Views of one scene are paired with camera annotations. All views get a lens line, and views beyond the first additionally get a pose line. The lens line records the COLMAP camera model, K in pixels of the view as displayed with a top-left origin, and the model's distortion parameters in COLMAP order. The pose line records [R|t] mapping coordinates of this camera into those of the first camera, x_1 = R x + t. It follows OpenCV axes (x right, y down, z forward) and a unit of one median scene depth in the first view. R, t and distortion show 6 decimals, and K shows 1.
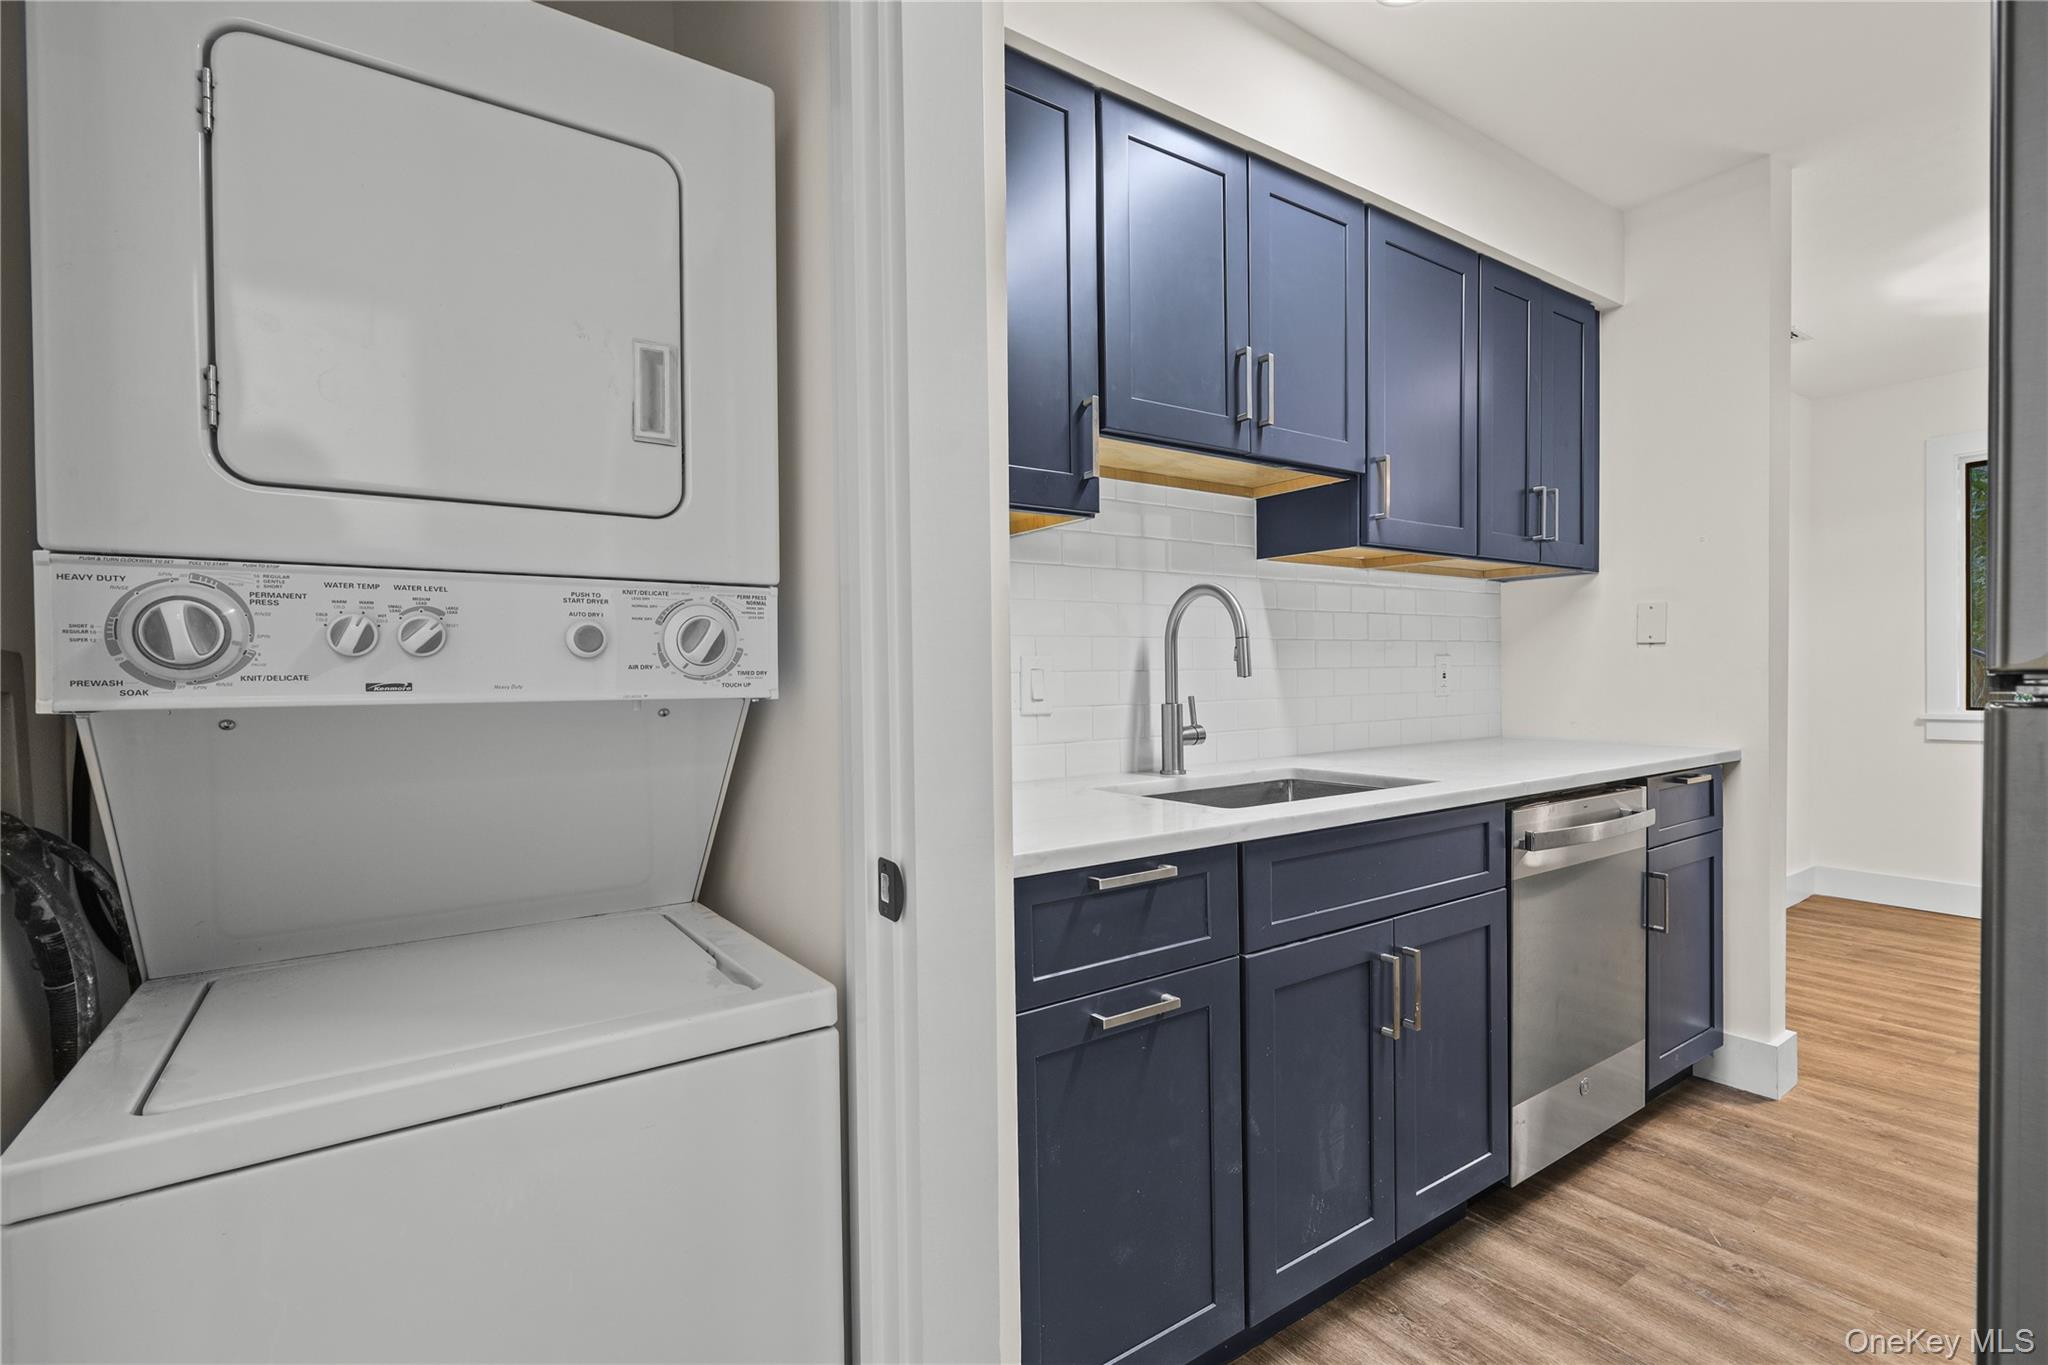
lens RADIAL K [[937.1, 0, 1014.6], [0, 937.1, 692.0], [0, 0, 1]] dist [0.003110, 0.000193]
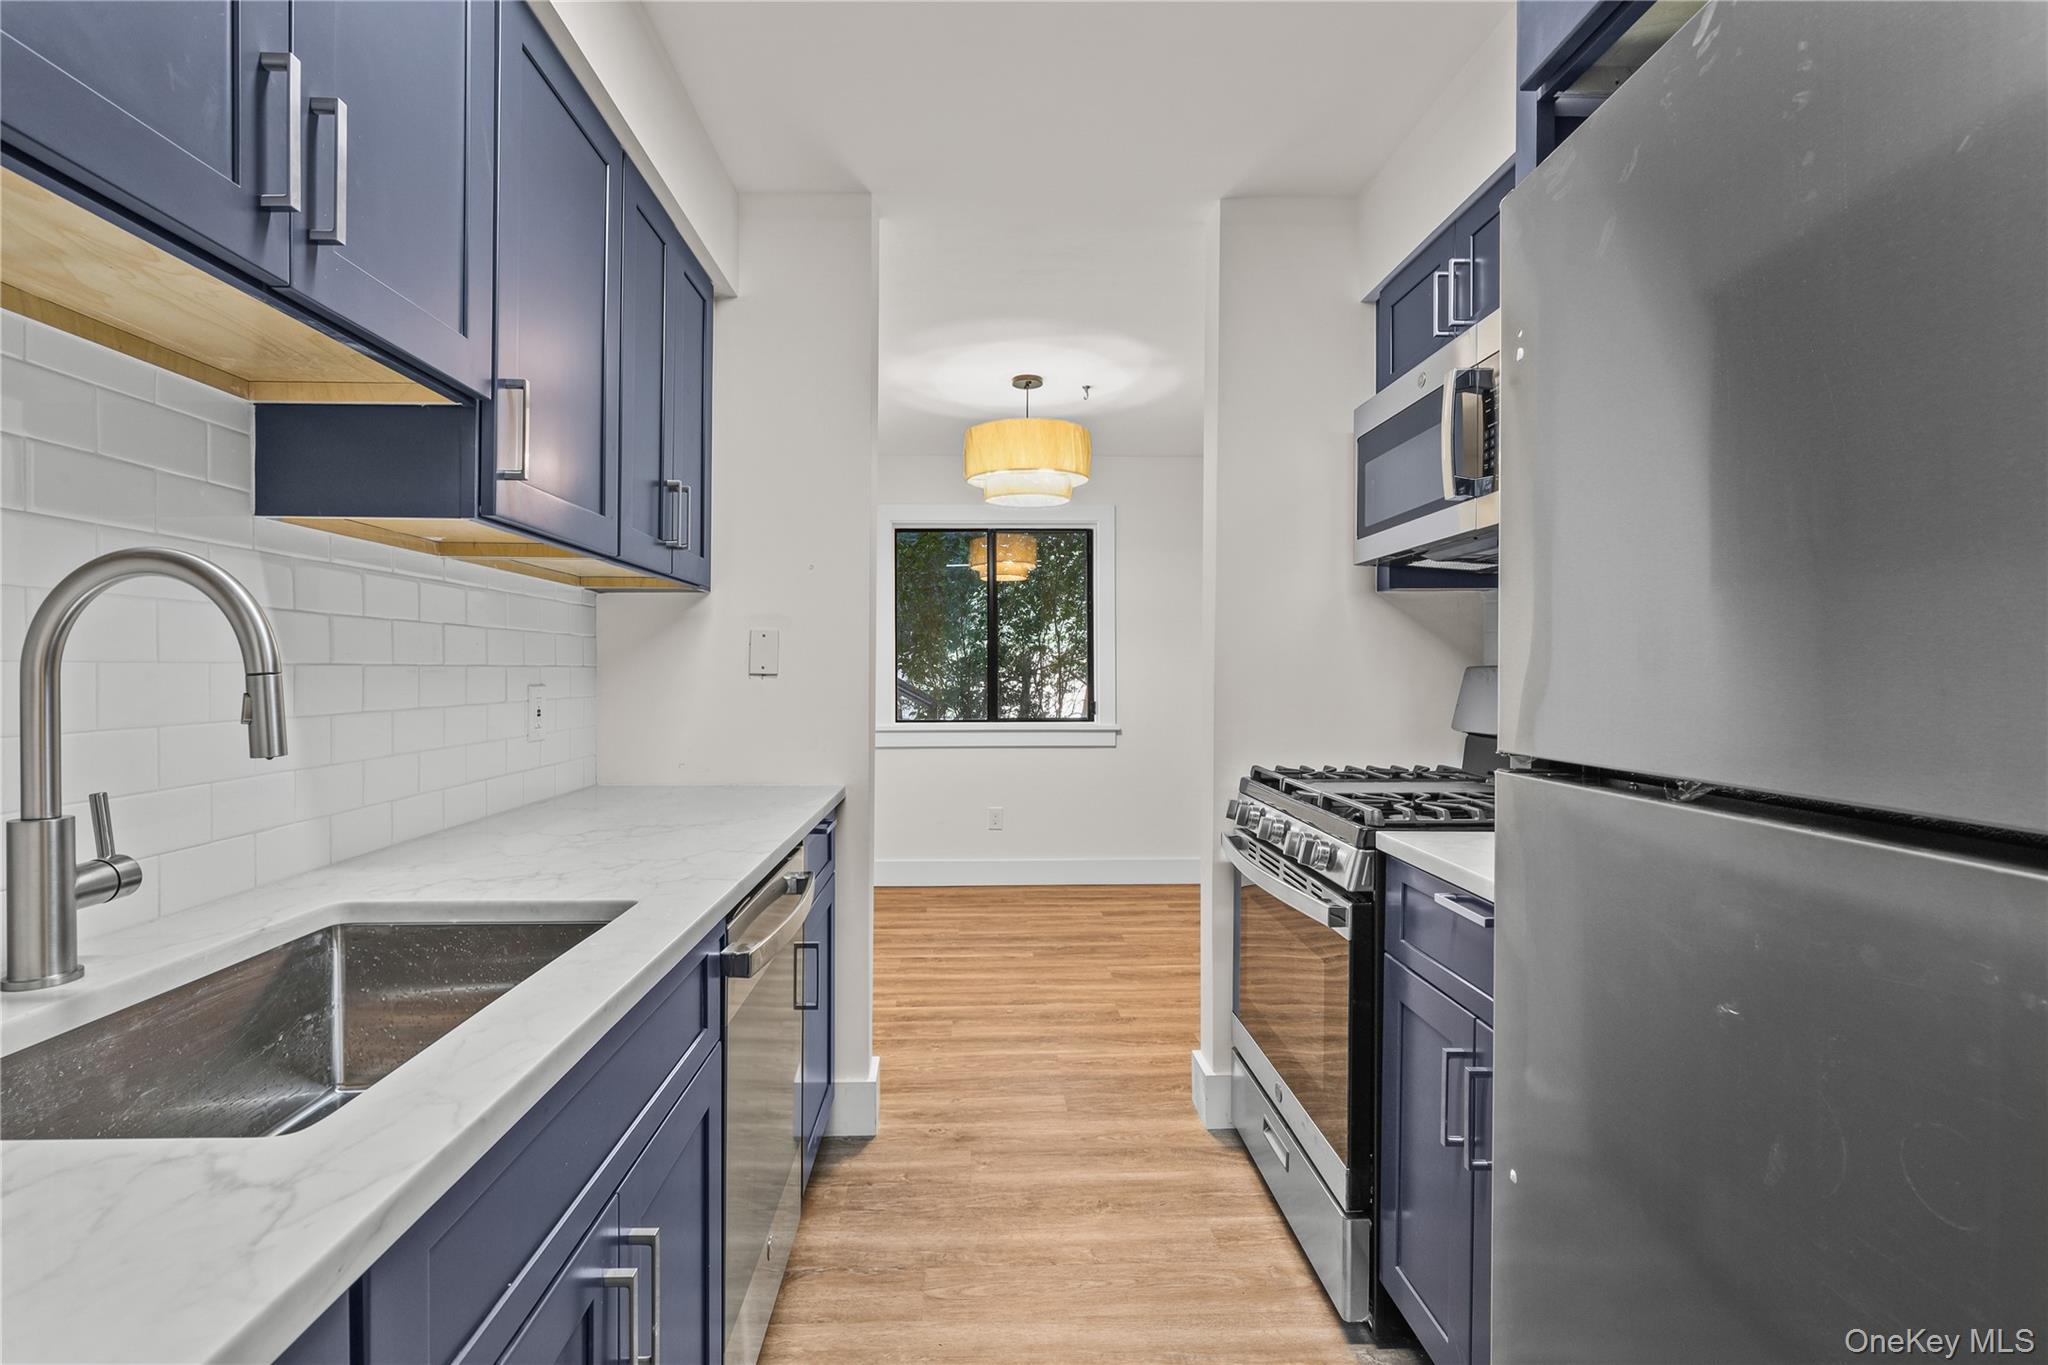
lens RADIAL K [[940.2, 0, 1002.6], [0, 940.2, 674.8], [0, 0, 1]] dist [-0.002396, -0.000872]
pose [[0.540529, 0.012316, 0.841235, 0.042058], [0.006488, 0.999802, -0.018806, -0.039949], [-0.841300, 0.015623, 0.540342, 0.377275]]
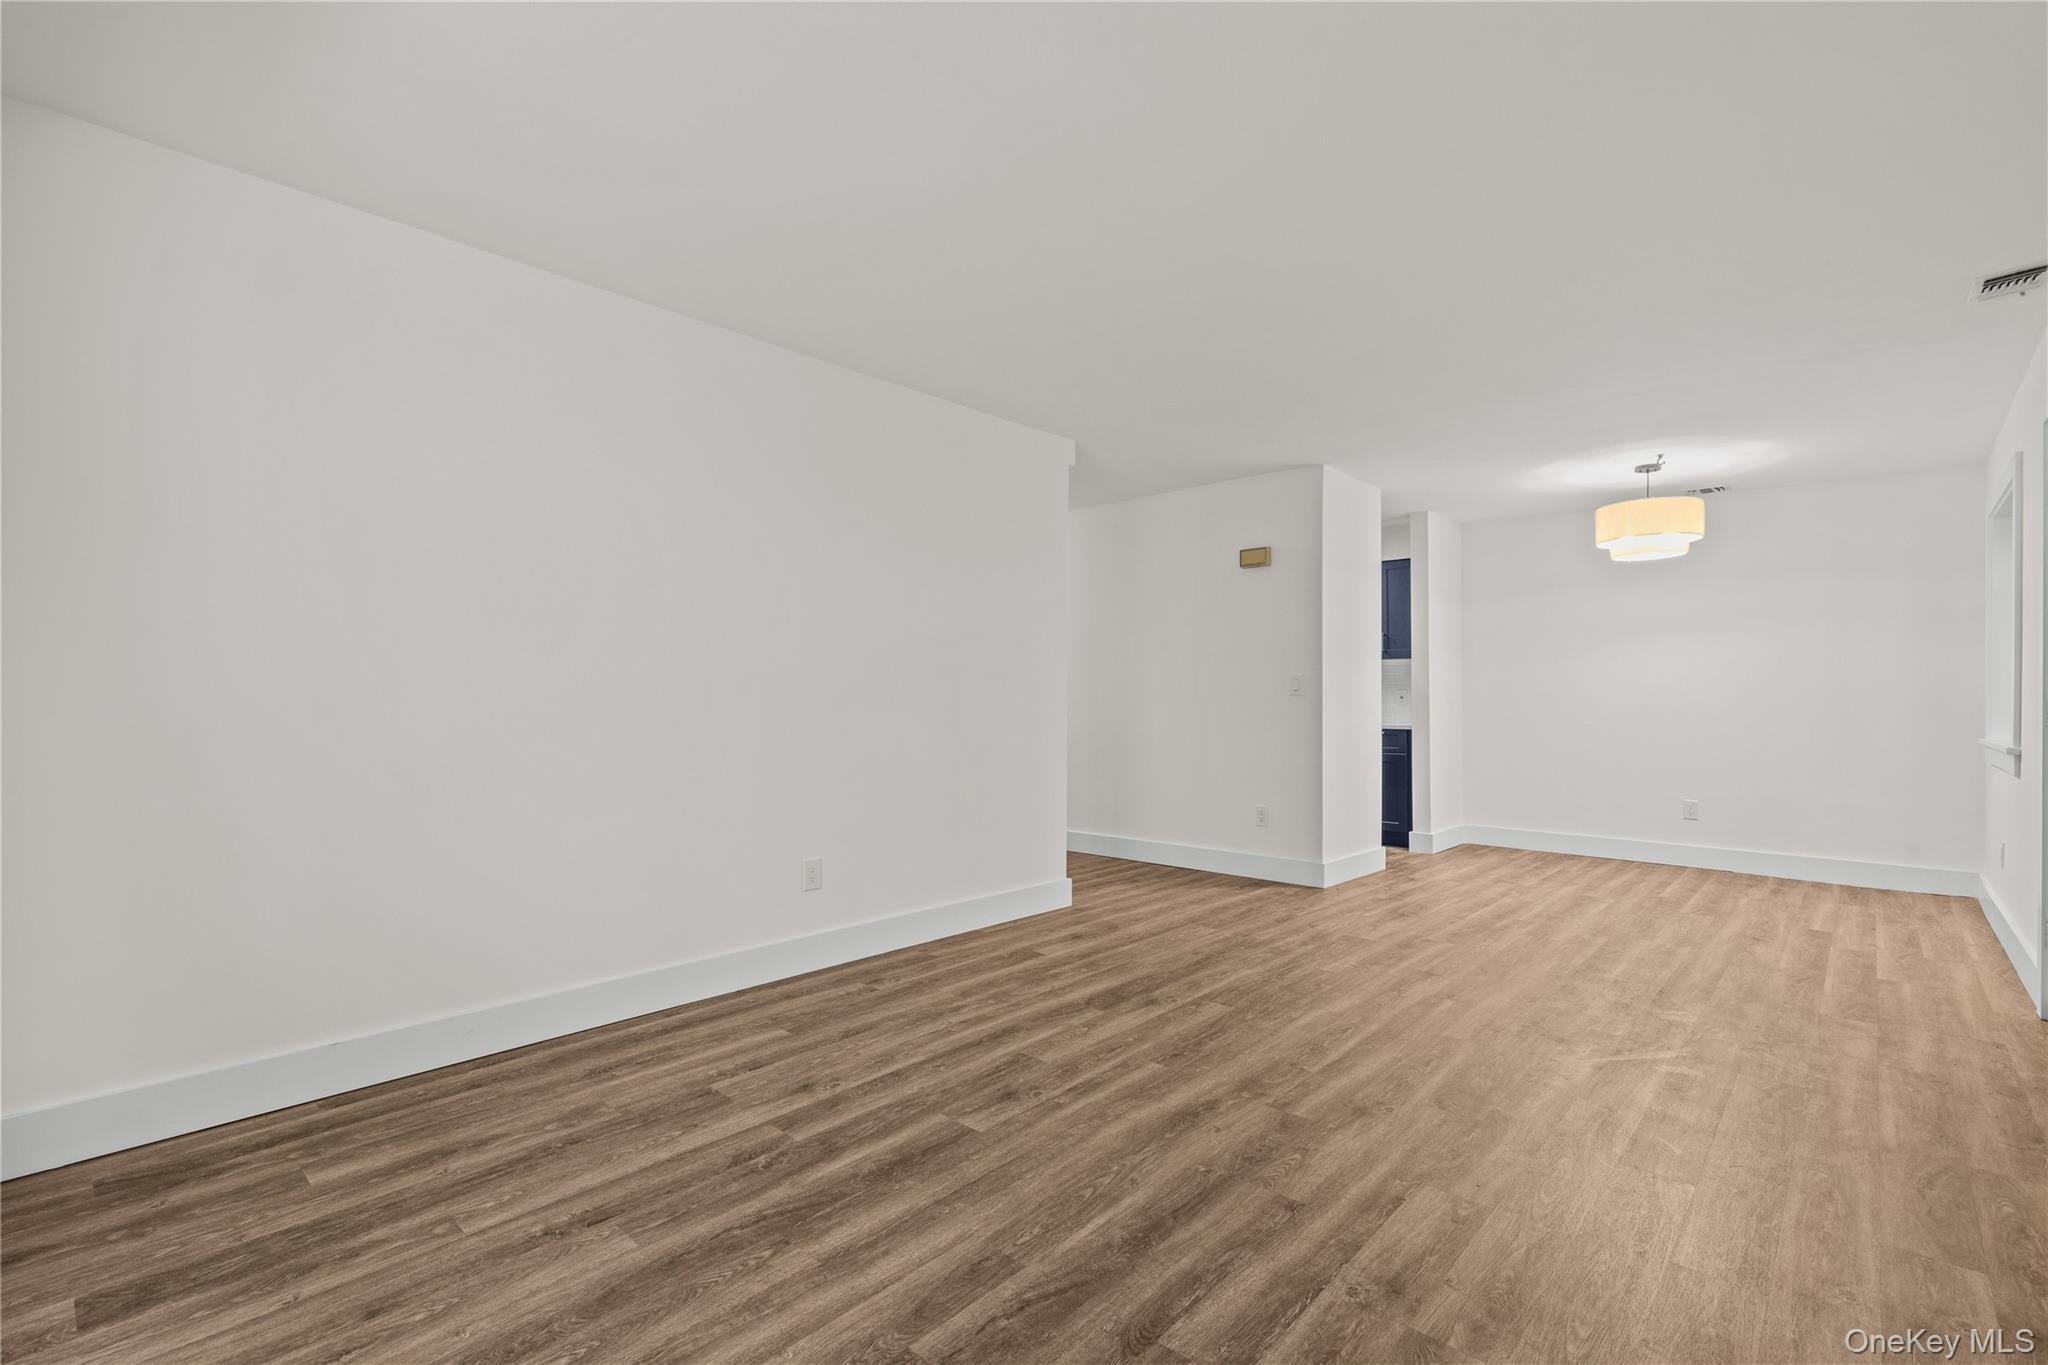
lens RADIAL K [[937.1, 0, 1014.6], [0, 937.1, 692.0], [0, 0, 1]] dist [0.003110, 0.000193]
pose [[0.232060, 0.011749, -0.972631, 3.823617], [-0.022832, 0.999717, 0.006629, -0.028546], [0.972434, 0.020669, 0.232262, -0.948905]]
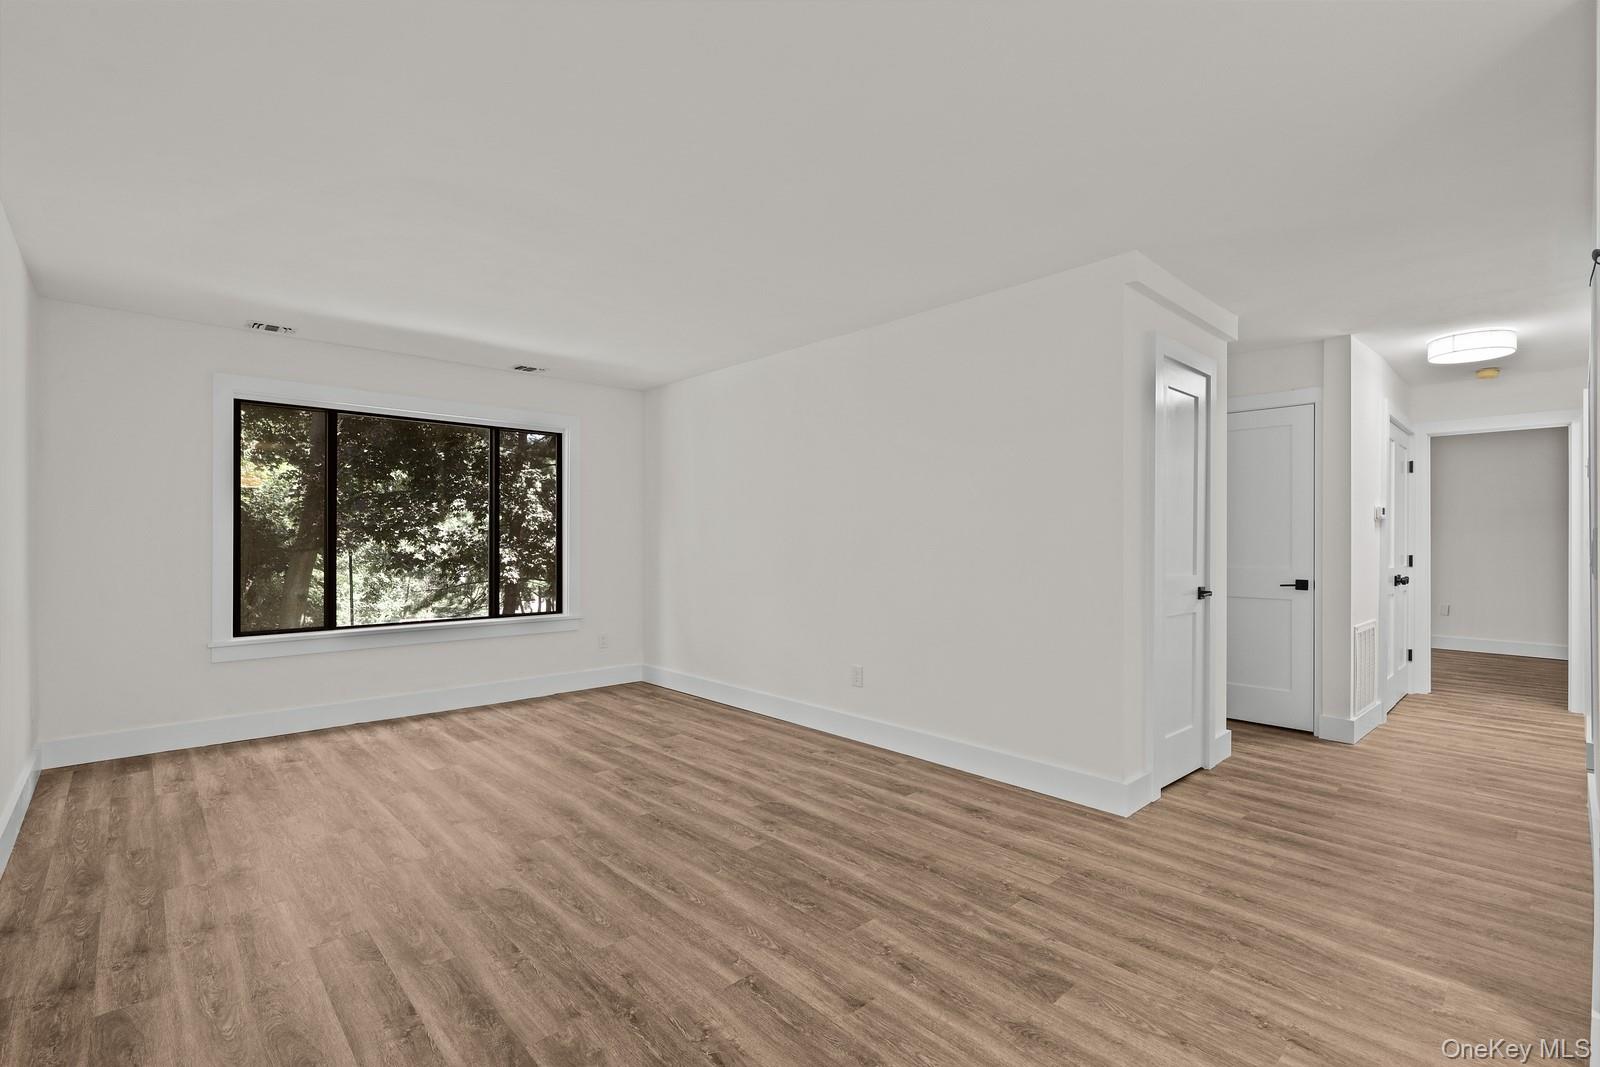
lens RADIAL K [[732.1, 0, 792.6], [0, 732.1, 540.9], [0, 0, 1]] dist [0.003110, 0.000193]
pose [[-0.989999, 0.013000, -0.140476, 2.448774], [0.010201, 0.999735, 0.020623, -0.090950], [0.140707, 0.018983, -0.989869, 1.162404]]
